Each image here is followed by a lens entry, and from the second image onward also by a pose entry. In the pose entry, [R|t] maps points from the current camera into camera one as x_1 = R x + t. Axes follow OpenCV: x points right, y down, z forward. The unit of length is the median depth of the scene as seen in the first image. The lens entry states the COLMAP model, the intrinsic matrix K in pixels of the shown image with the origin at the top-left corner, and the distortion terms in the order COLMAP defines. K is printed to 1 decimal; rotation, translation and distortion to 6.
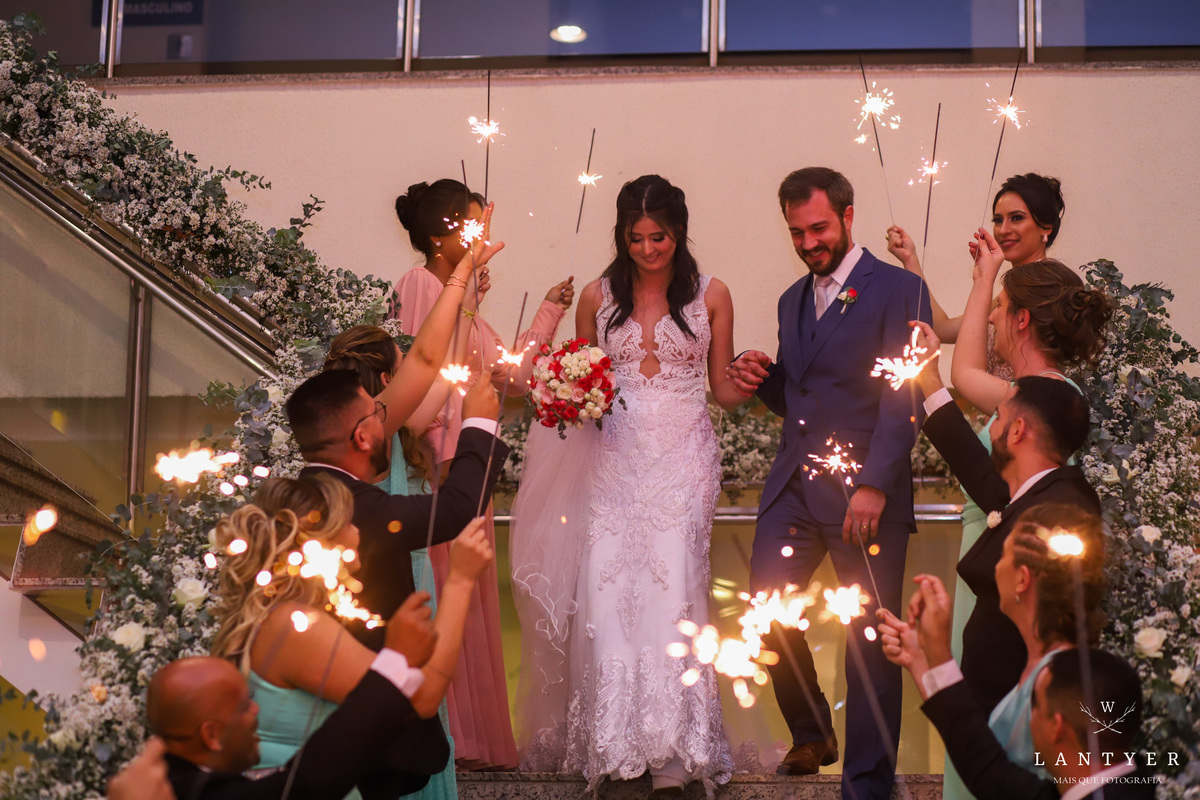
lens RADIAL K [[2823.2, 0, 600.0], [0, 2823.2, 400.0], [0, 0, 1]] dist [-0.068130, -1.047339]
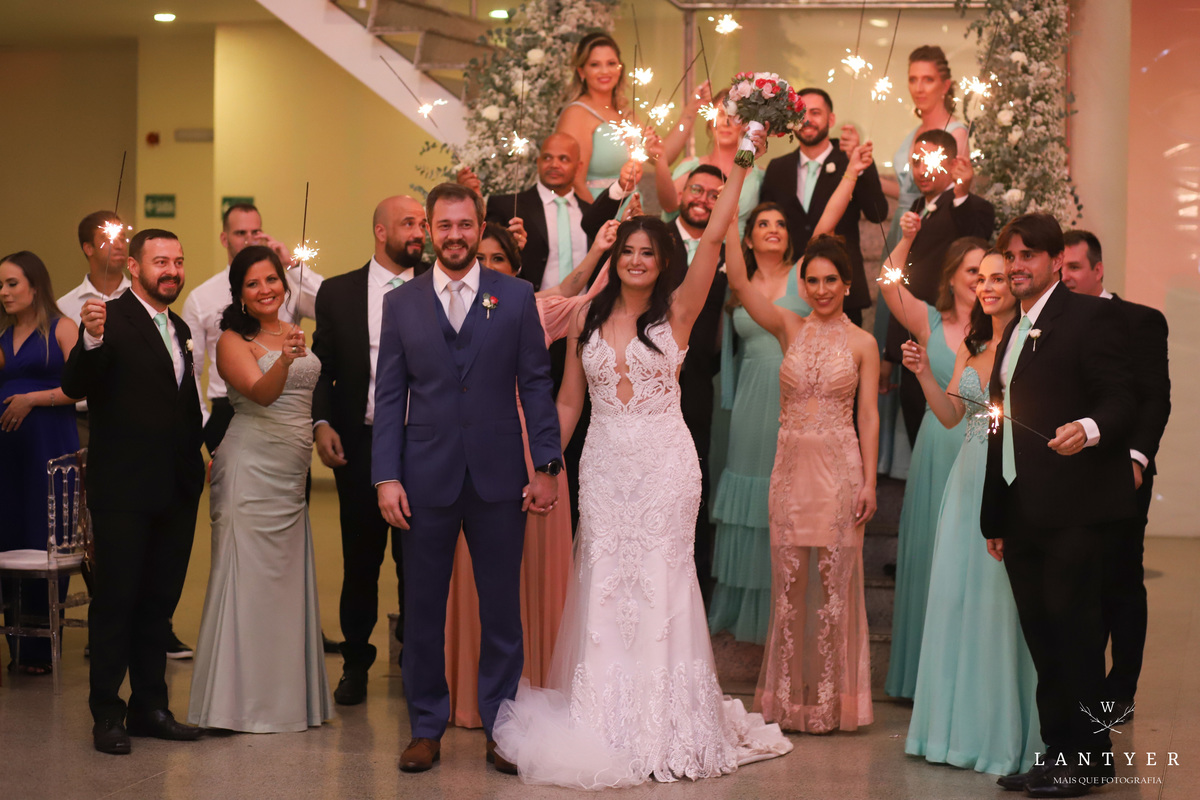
lens RADIAL K [[2823.2, 0, 600.0], [0, 2823.2, 400.0], [0, 0, 1]] dist [-0.068130, -1.047339]
pose [[0.994732, 0.003733, -0.102443, 0.101817], [0.020512, 0.971878, 0.234588, -0.167768], [0.100438, -0.235453, 0.966682, -0.869558]]
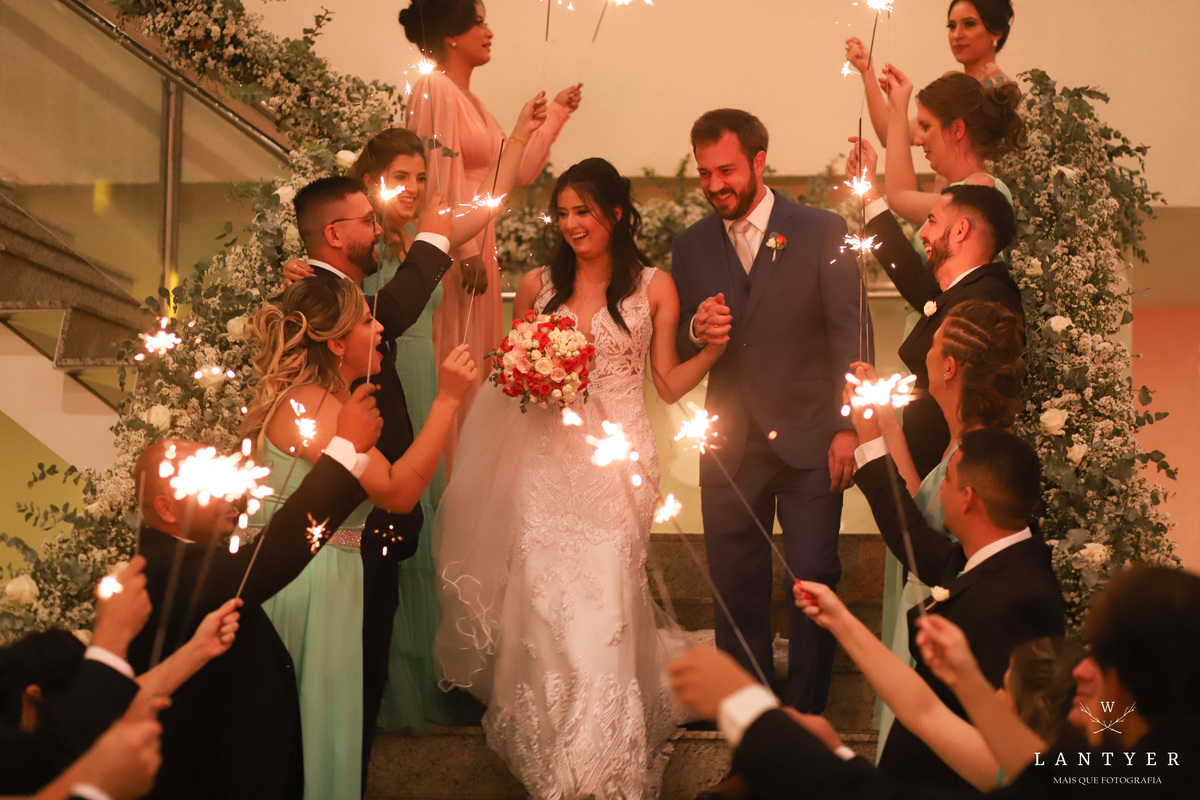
lens RADIAL K [[2823.2, 0, 600.0], [0, 2823.2, 400.0], [0, 0, 1]] dist [-0.068130, -1.047339]
pose [[0.999822, -0.003119, -0.018581, 0.029905], [0.004792, 0.995870, 0.090666, -0.023098], [0.018221, -0.090739, 0.995708, -0.117051]]
